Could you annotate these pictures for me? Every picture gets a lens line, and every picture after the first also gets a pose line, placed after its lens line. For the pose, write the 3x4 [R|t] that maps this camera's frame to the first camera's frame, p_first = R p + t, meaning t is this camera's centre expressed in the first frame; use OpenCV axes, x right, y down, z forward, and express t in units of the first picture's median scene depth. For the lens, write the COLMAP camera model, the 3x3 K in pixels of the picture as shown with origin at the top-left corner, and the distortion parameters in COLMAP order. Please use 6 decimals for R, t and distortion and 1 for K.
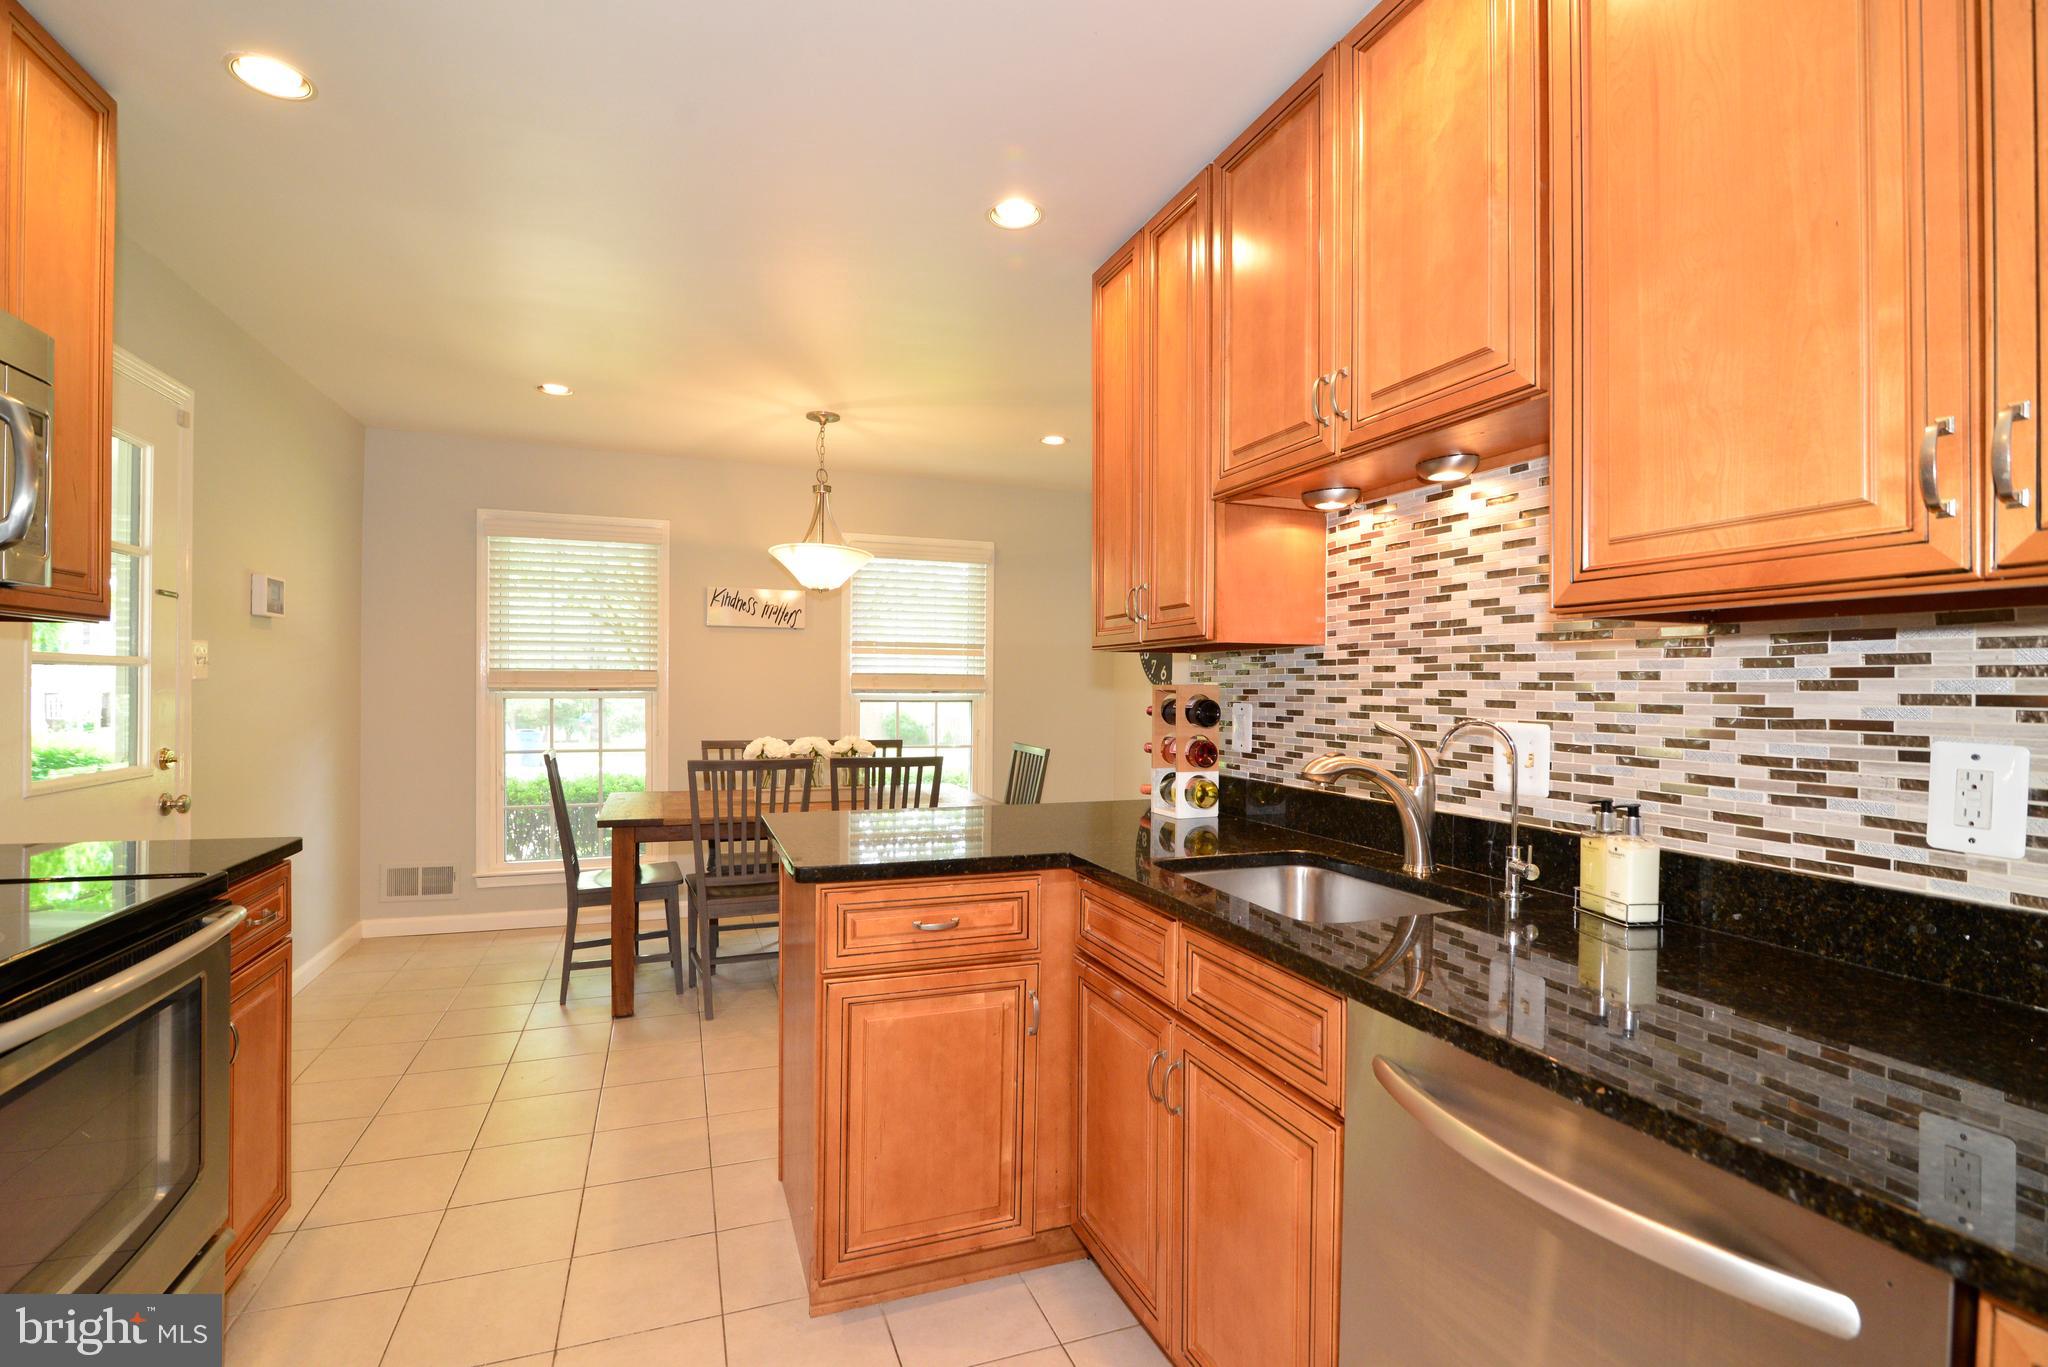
lens RADIAL K [[936.3, 0, 1021.6], [0, 936.3, 689.0], [0, 0, 1]] dist [-0.017434, 0.000961]
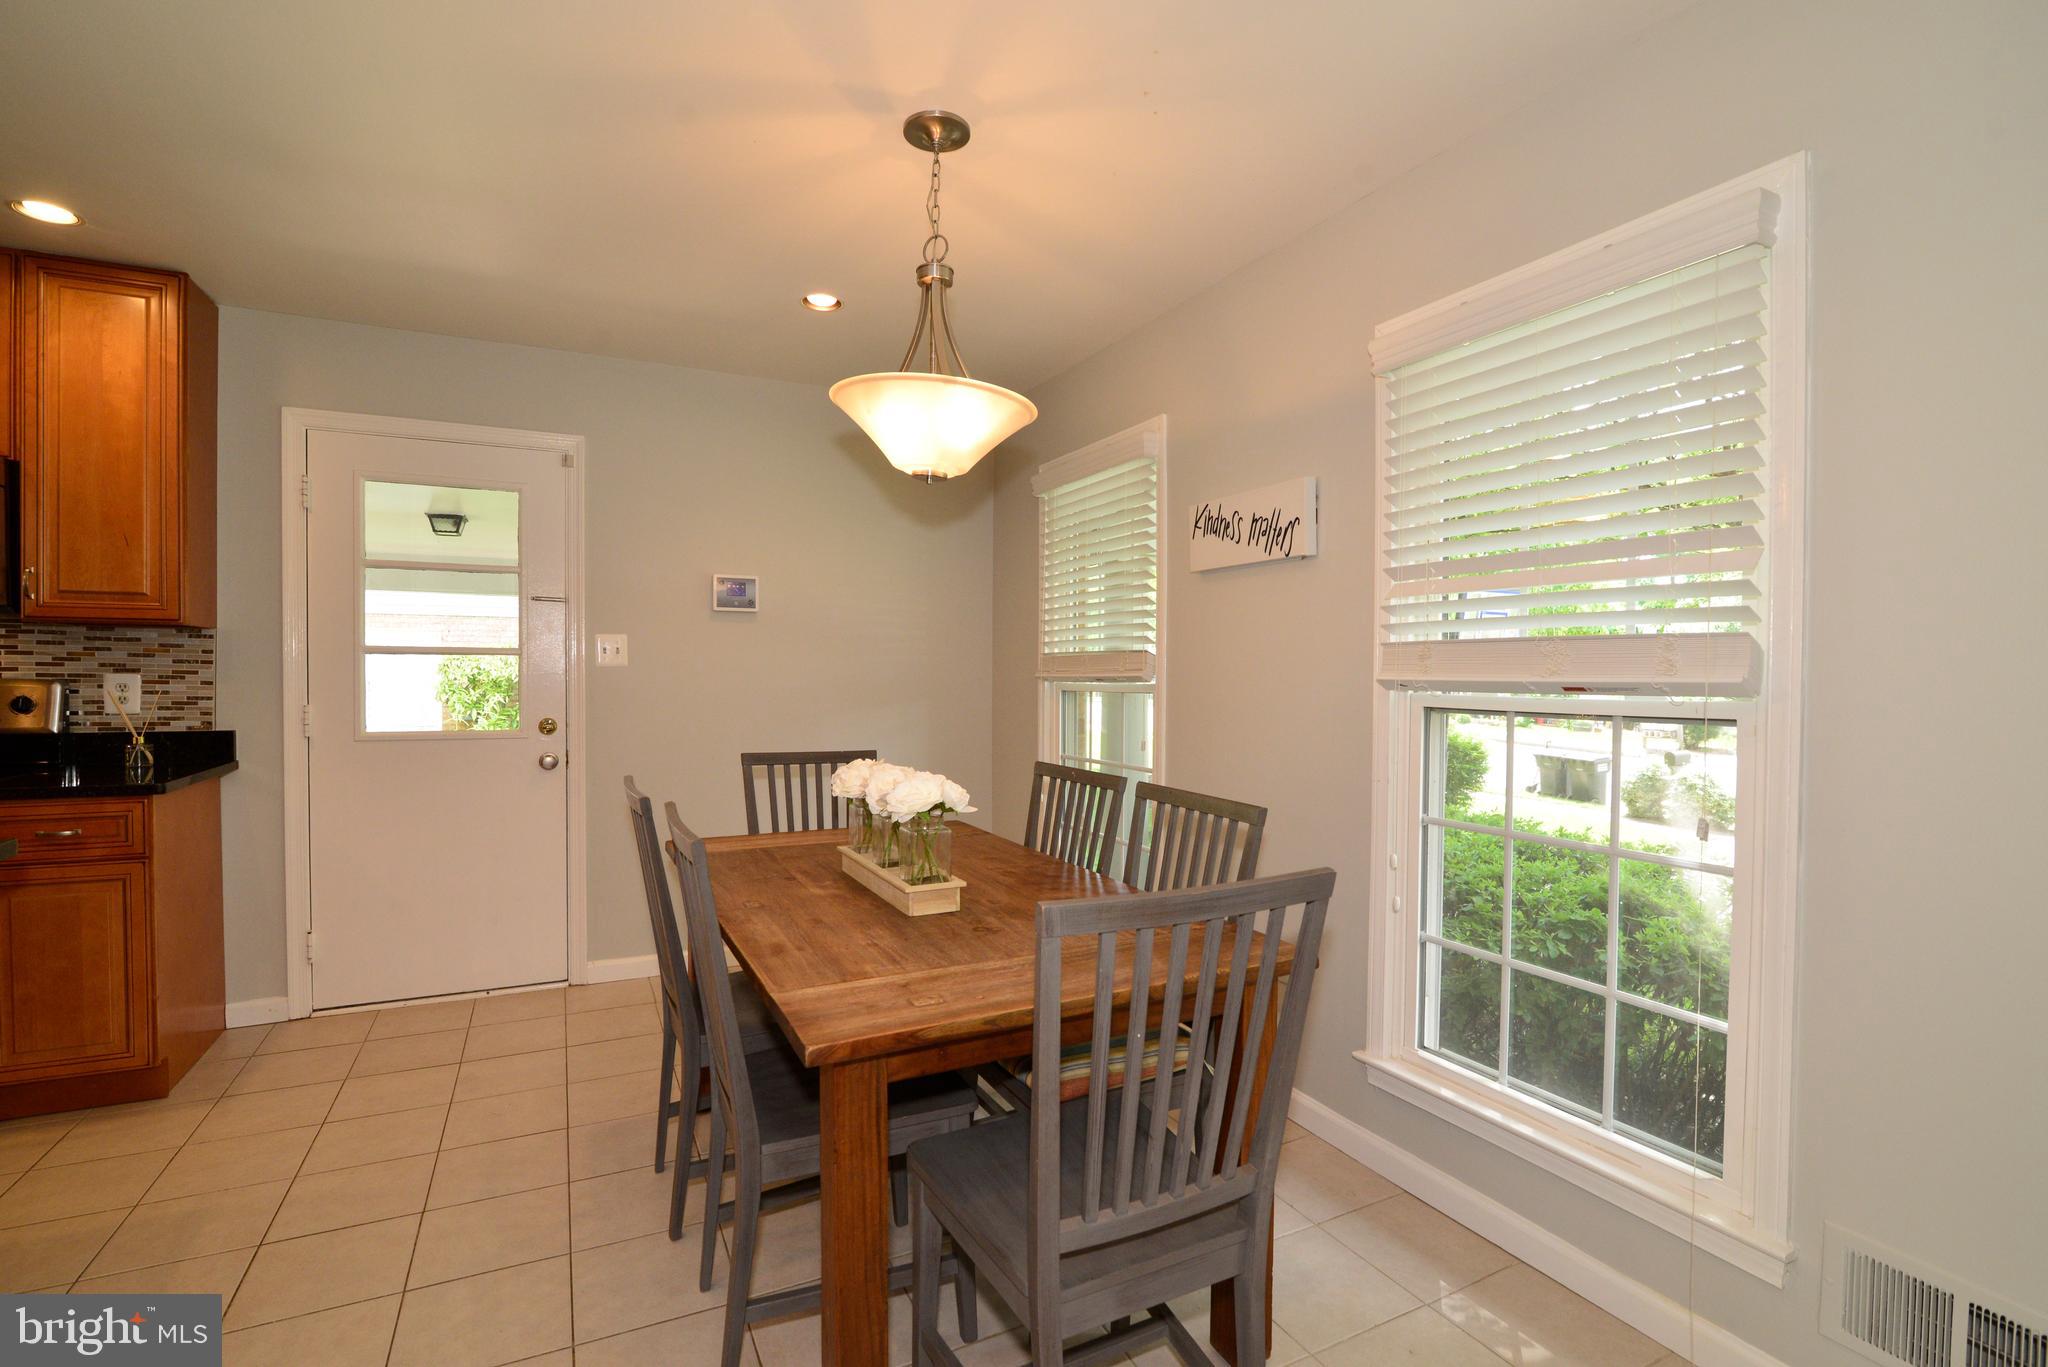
lens RADIAL K [[936.3, 0, 1021.6], [0, 936.3, 689.0], [0, 0, 1]] dist [-0.017434, 0.000961]
pose [[0.100079, 0.011547, -0.994912, 0.345521], [-0.011936, 0.999875, 0.010404, 0.001788], [0.994908, 0.010834, 0.100205, 1.177366]]
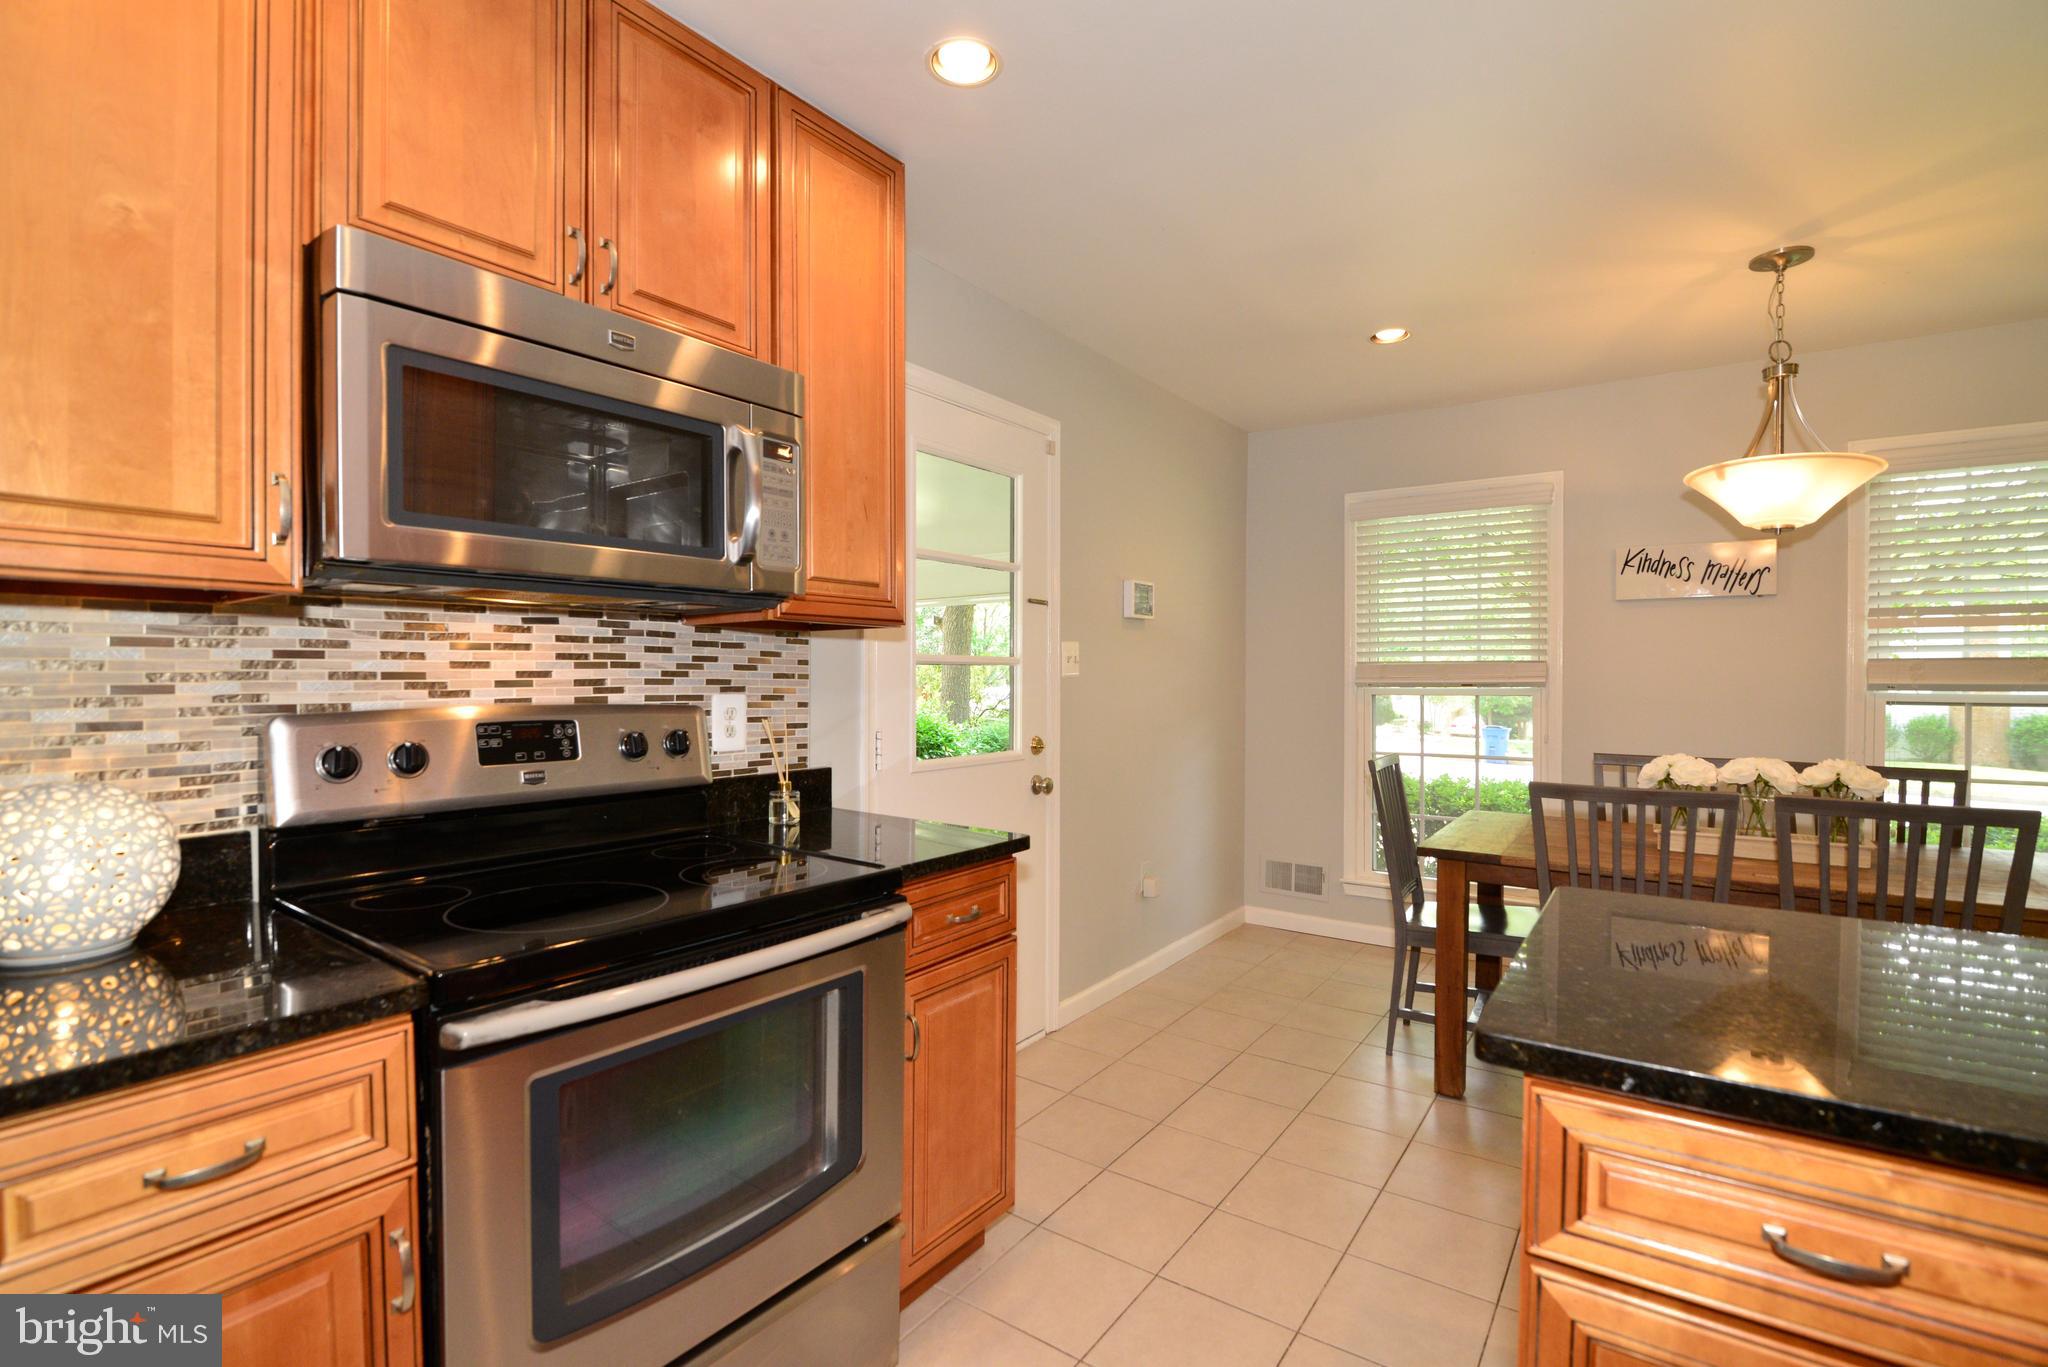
lens RADIAL K [[936.3, 0, 1021.6], [0, 936.3, 689.0], [0, 0, 1]] dist [-0.017434, 0.000961]
pose [[0.559095, 0.004360, -0.829092, 0.025110], [-0.000233, 0.999987, 0.005102, -0.000071], [0.829103, -0.002660, 0.559089, 0.253753]]
